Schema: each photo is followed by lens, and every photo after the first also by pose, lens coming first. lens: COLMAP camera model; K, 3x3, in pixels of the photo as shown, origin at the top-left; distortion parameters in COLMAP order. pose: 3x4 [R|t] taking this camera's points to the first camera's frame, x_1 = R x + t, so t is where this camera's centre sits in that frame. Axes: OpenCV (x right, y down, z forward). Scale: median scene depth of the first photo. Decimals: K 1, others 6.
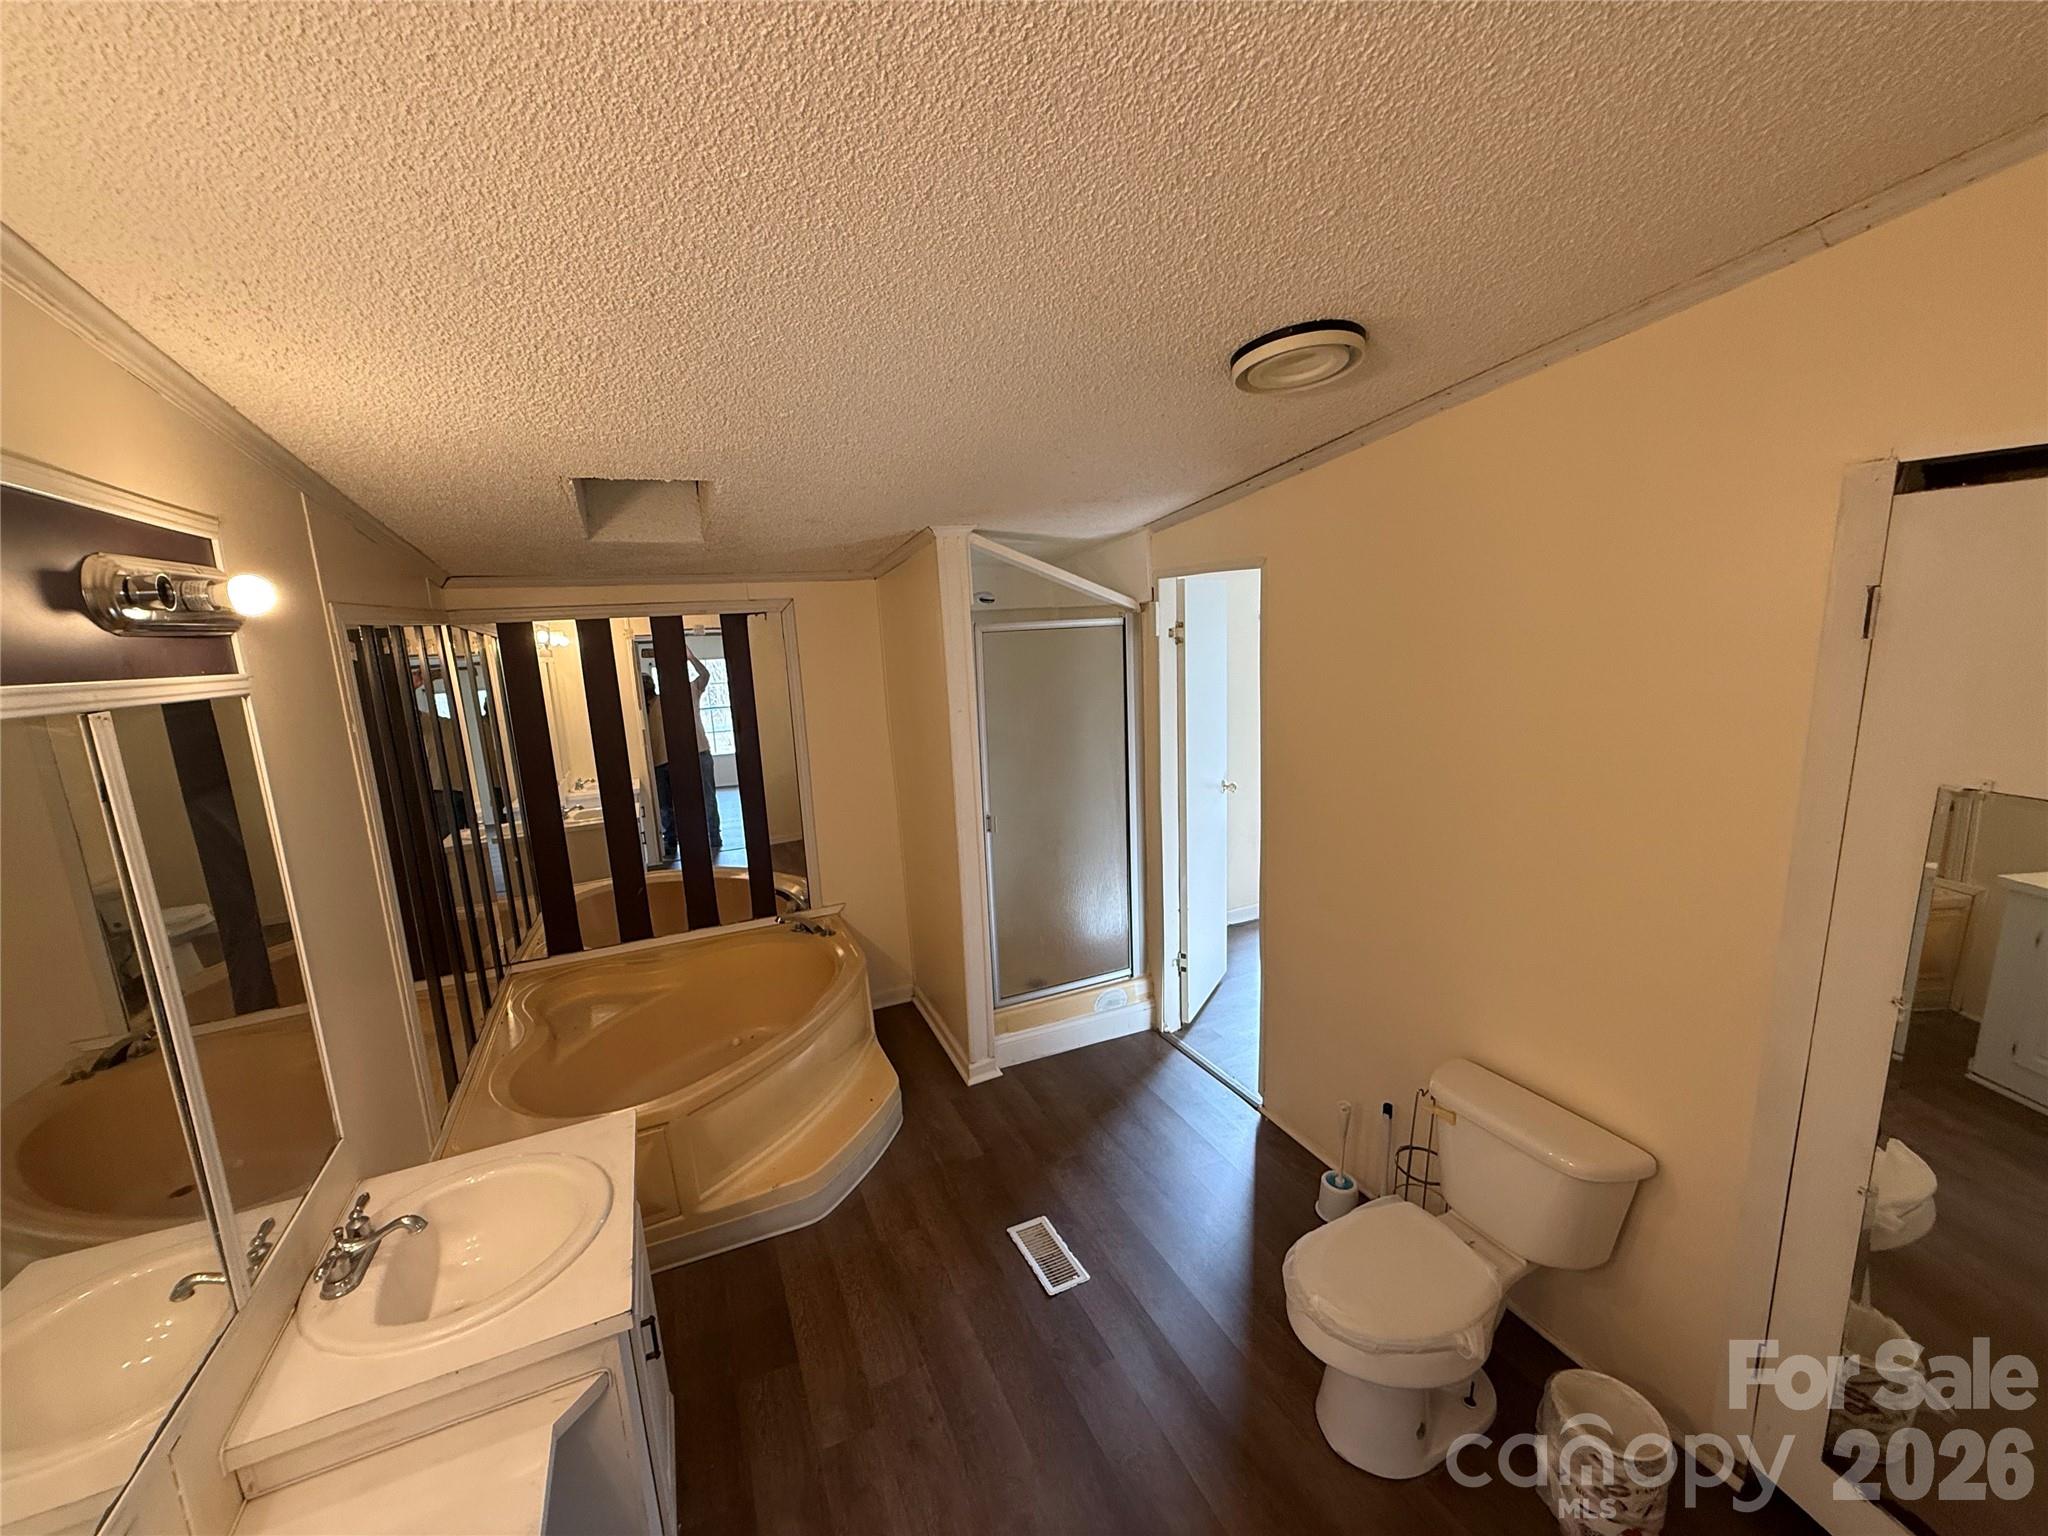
lens RADIAL K [[814.7, 0, 1014.1], [0, 814.7, 776.9], [0, 0, 1]] dist [0.002145, -0.000259]
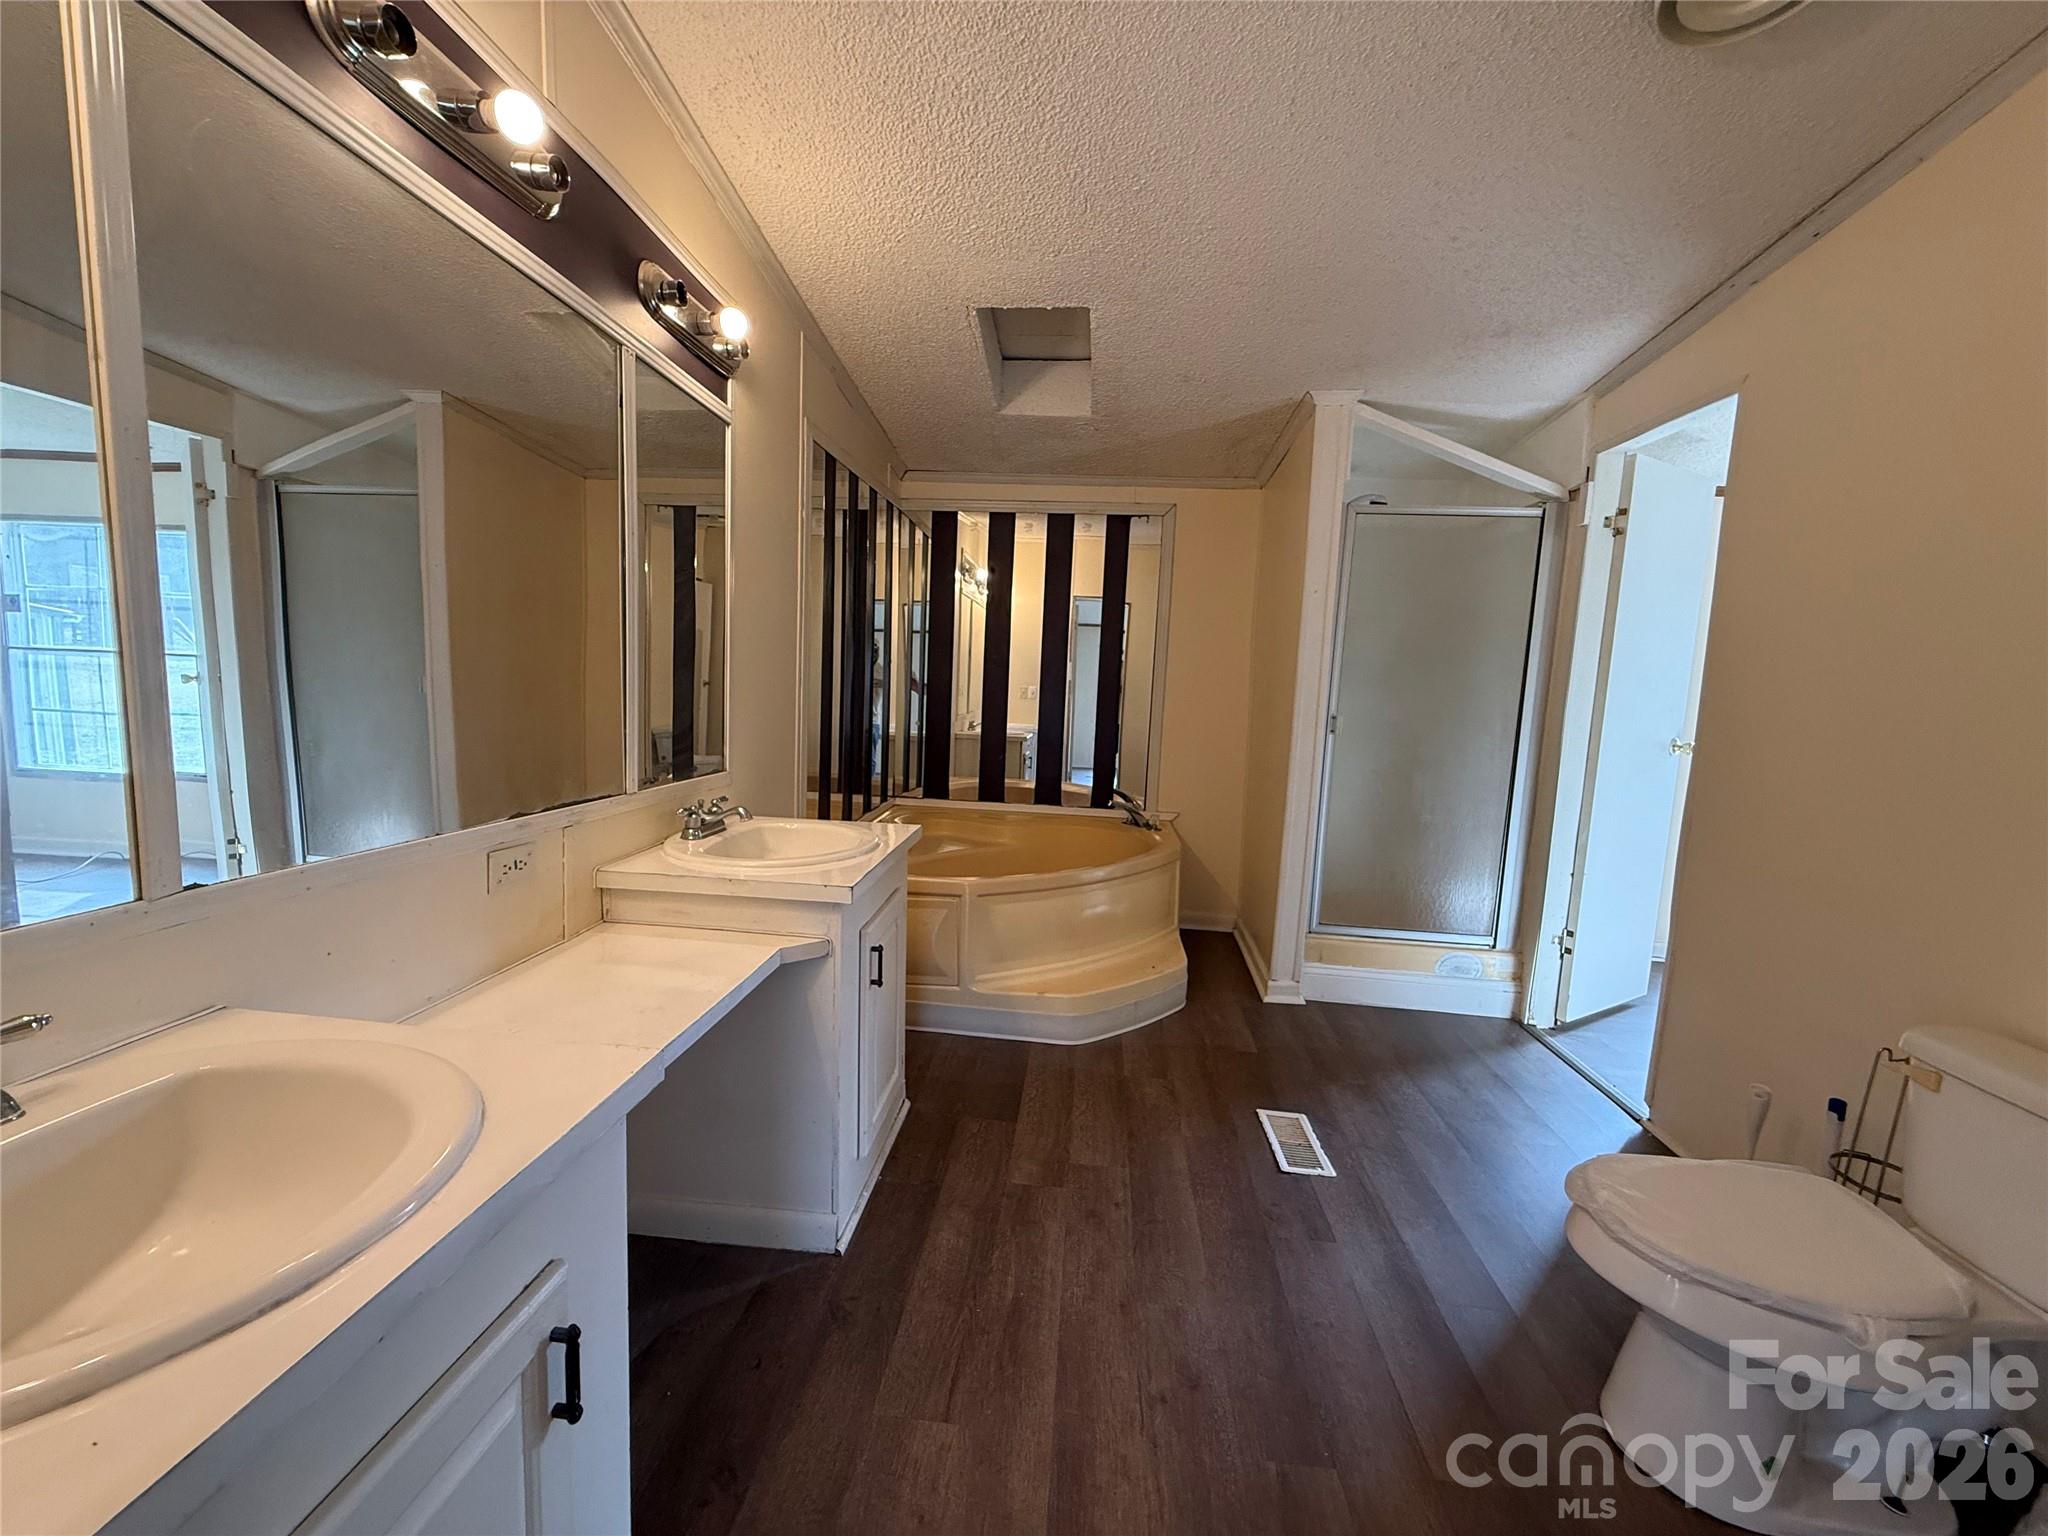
lens RADIAL K [[814.7, 0, 1014.6], [0, 814.7, 773.7], [0, 0, 1]] dist [0.002145, -0.000259]
pose [[0.864553, 0.141888, -0.482095, 0.109545], [-0.173471, 0.984609, -0.021305, 0.193704], [0.471652, 0.102049, 0.875860, 0.028754]]
